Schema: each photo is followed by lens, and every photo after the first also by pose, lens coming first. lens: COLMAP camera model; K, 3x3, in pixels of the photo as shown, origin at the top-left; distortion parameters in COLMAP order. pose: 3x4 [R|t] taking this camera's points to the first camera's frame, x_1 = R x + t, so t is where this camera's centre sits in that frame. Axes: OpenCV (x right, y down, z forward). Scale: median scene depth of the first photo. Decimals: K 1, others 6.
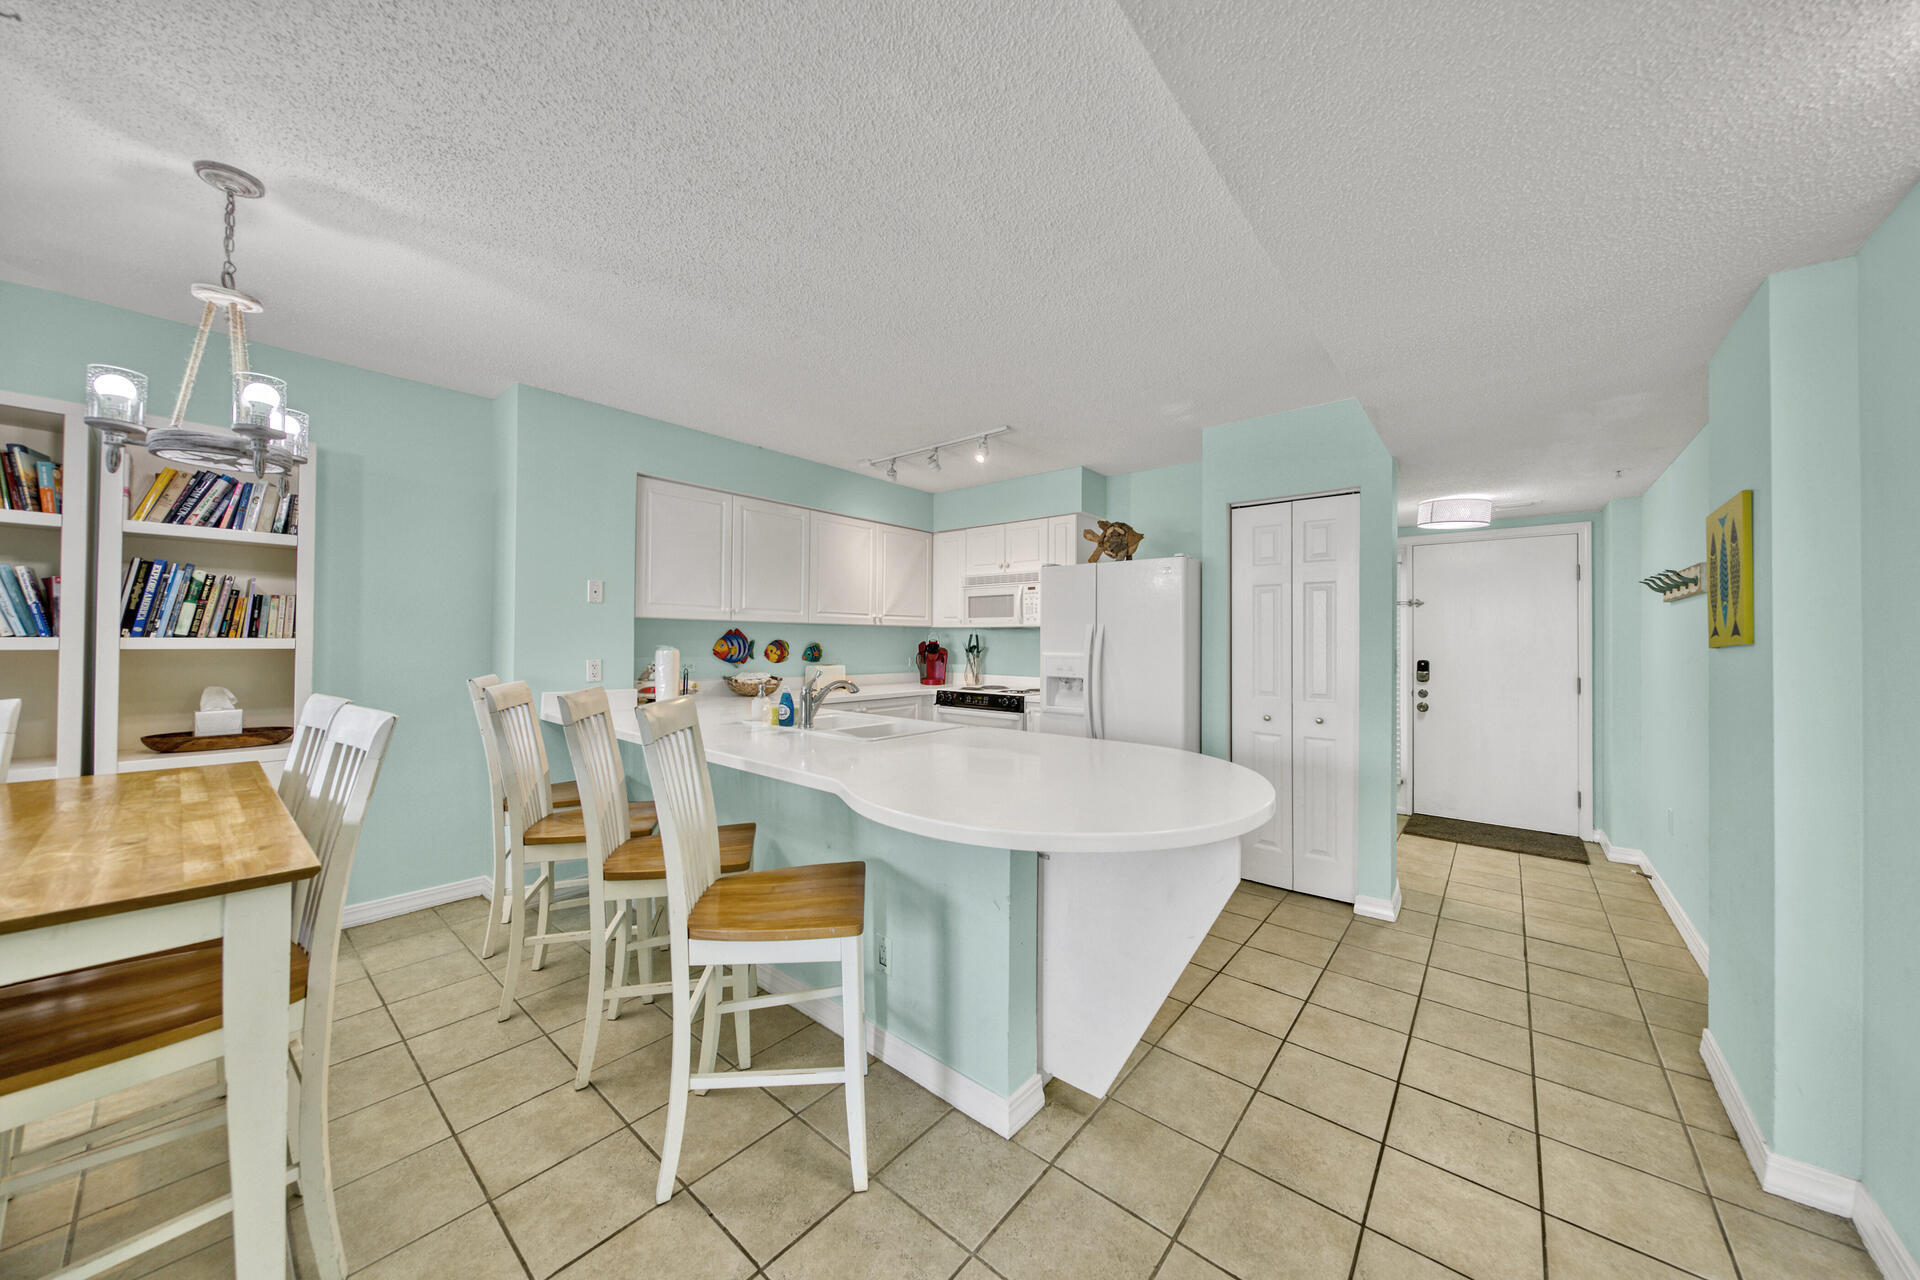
lens RADIAL K [[666.5, 0, 953.8], [0, 666.5, 632.8], [0, 0, 1]] dist [0.001880, -0.002428]
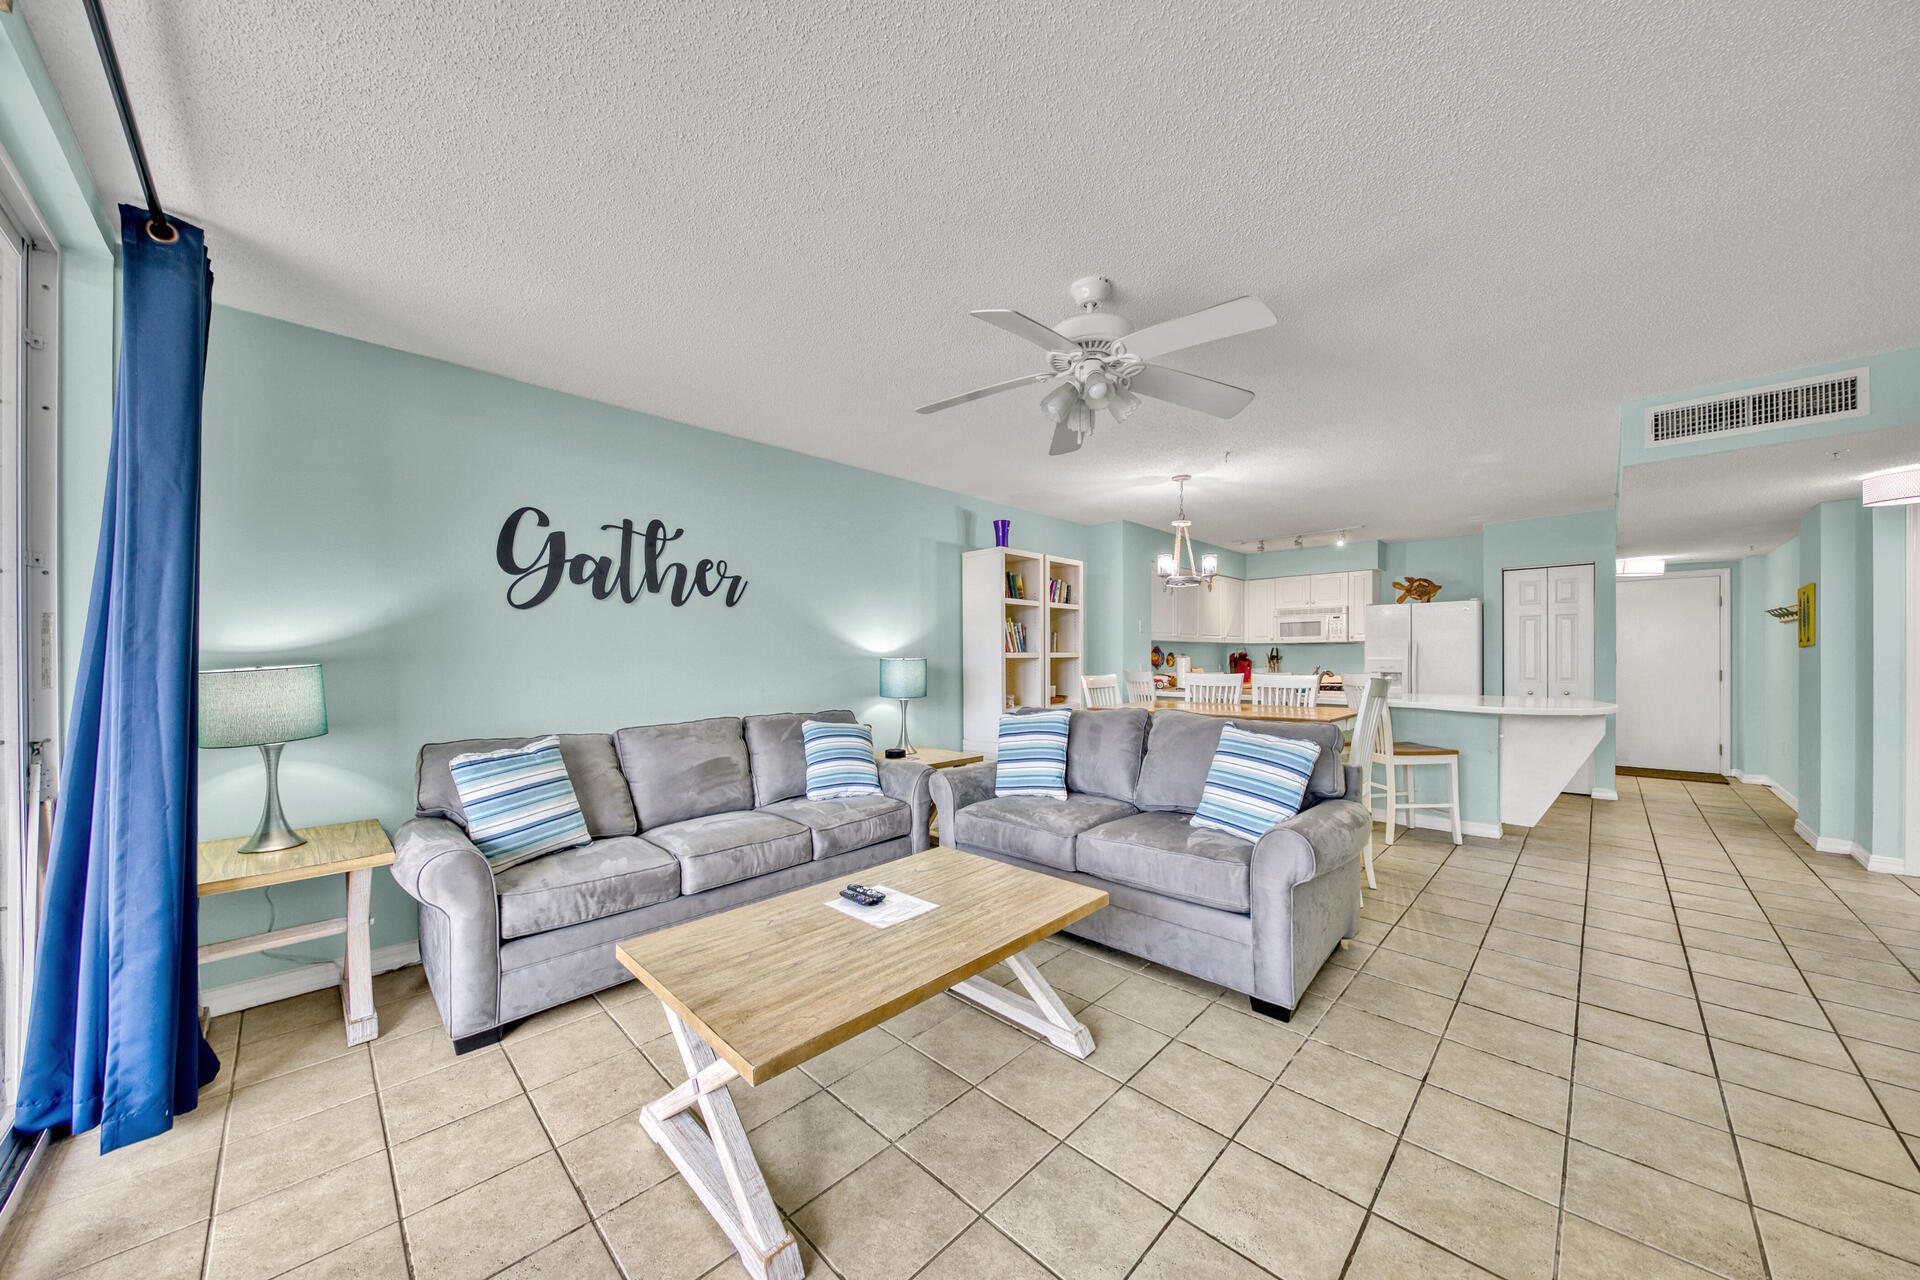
lens RADIAL K [[661.0, 0, 953.6], [0, 661.0, 657.3], [0, 0, 1]] dist [-0.008960, -0.000374]
pose [[0.995491, -0.012545, -0.094023, -0.763969], [0.013631, 0.999847, 0.010921, -0.003758], [0.093872, -0.012154, 0.995510, -0.742640]]
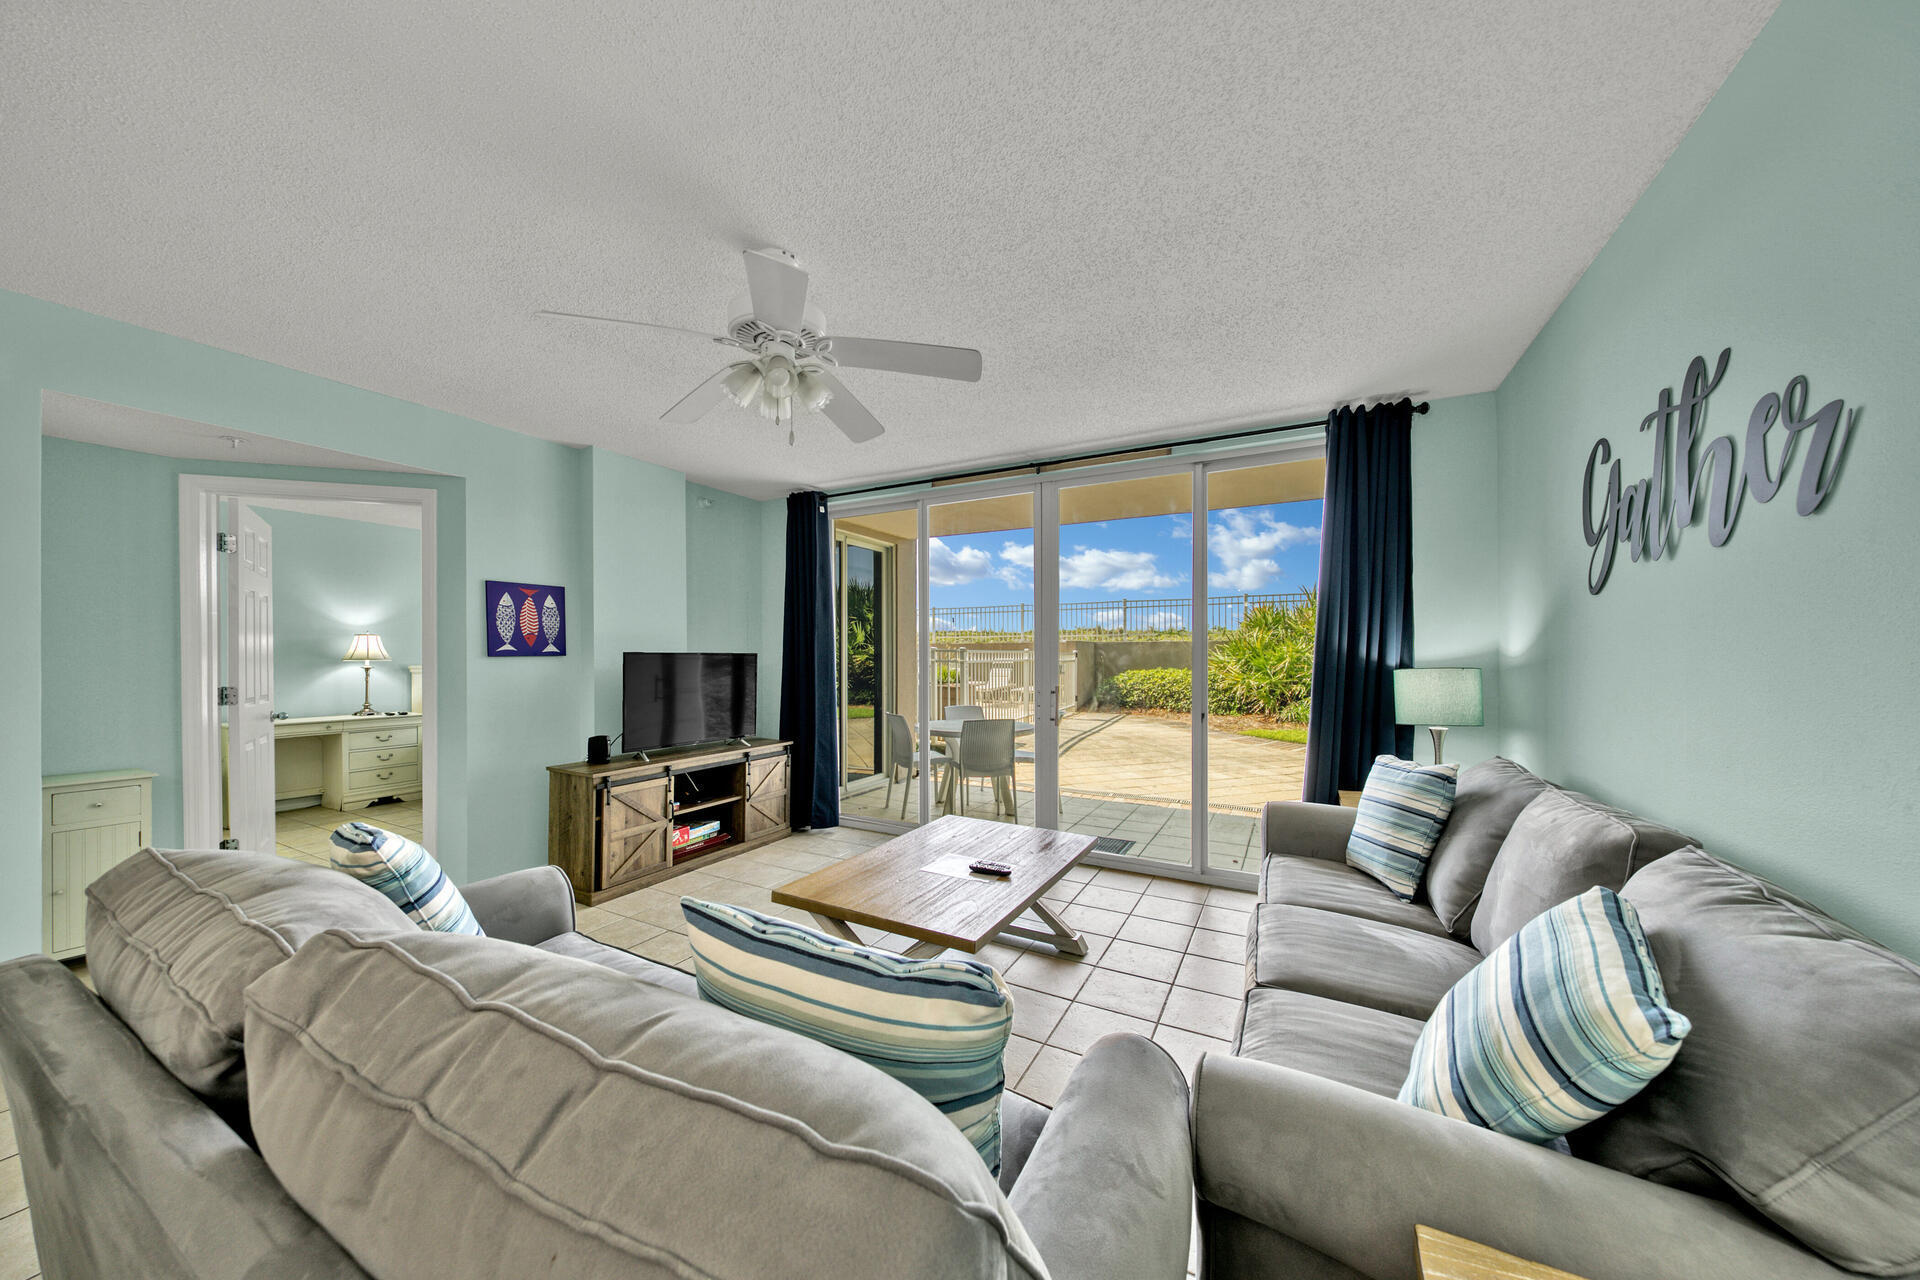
lens RADIAL K [[641.4, 0, 952.9], [0, 641.4, 656.4], [0, 0, 1]] dist [0.004006, -0.003231]
pose [[-0.980868, -0.005135, -0.194607, -0.738542], [-0.002772, 0.999919, -0.012411, -0.001695], [0.194655, -0.011634, -0.980803, 0.356431]]
